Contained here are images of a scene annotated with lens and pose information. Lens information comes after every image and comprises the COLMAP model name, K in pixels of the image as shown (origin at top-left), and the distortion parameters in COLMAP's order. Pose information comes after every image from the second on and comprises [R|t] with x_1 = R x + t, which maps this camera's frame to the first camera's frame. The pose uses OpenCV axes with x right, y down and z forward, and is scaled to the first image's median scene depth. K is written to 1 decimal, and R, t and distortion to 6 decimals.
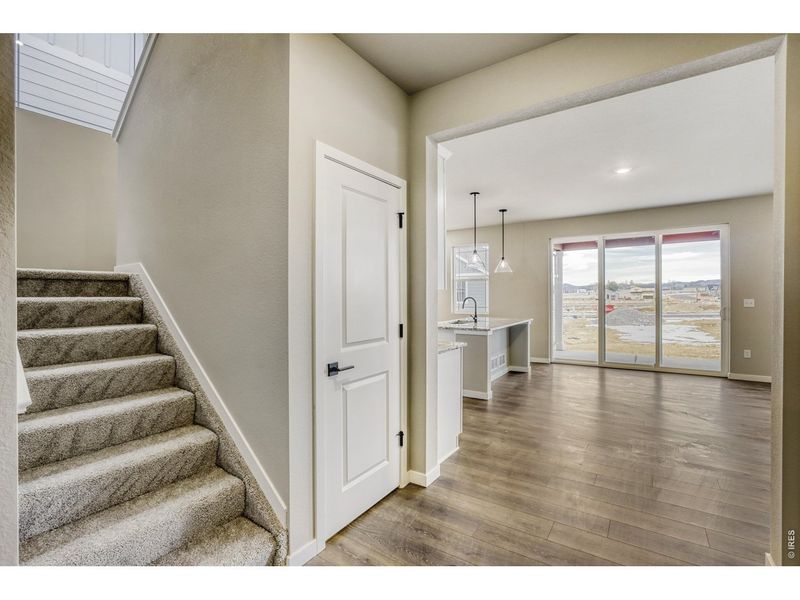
lens RADIAL K [[371.5, 0, 396.4], [0, 371.5, 299.0], [0, 0, 1]] dist [-0.041746, 0.008892]
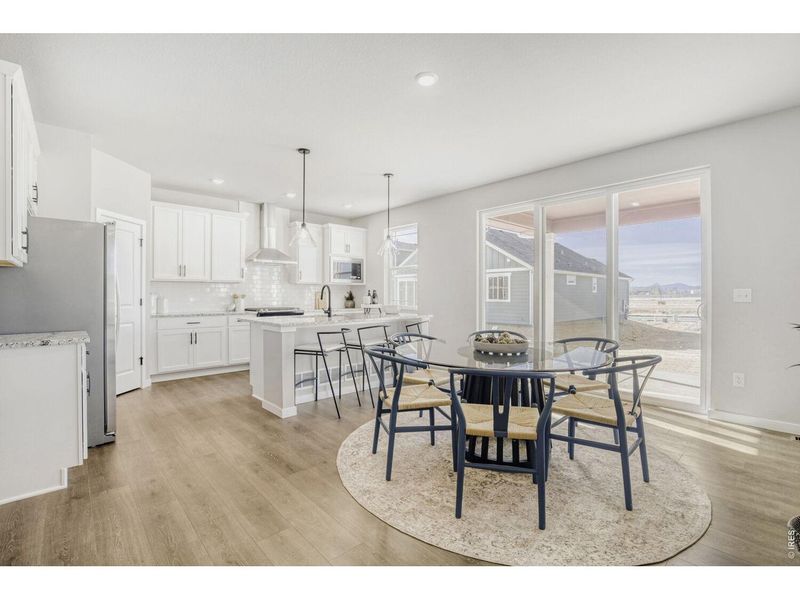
lens RADIAL K [[371.5, 0, 394.2], [0, 371.5, 293.7], [0, 0, 1]] dist [-0.041746, 0.008892]
pose [[0.969845, 0.005741, -0.243653, 0.445785], [-0.009120, 0.999877, -0.012741, 0.017676], [0.243550, 0.014579, 0.969779, 0.230857]]
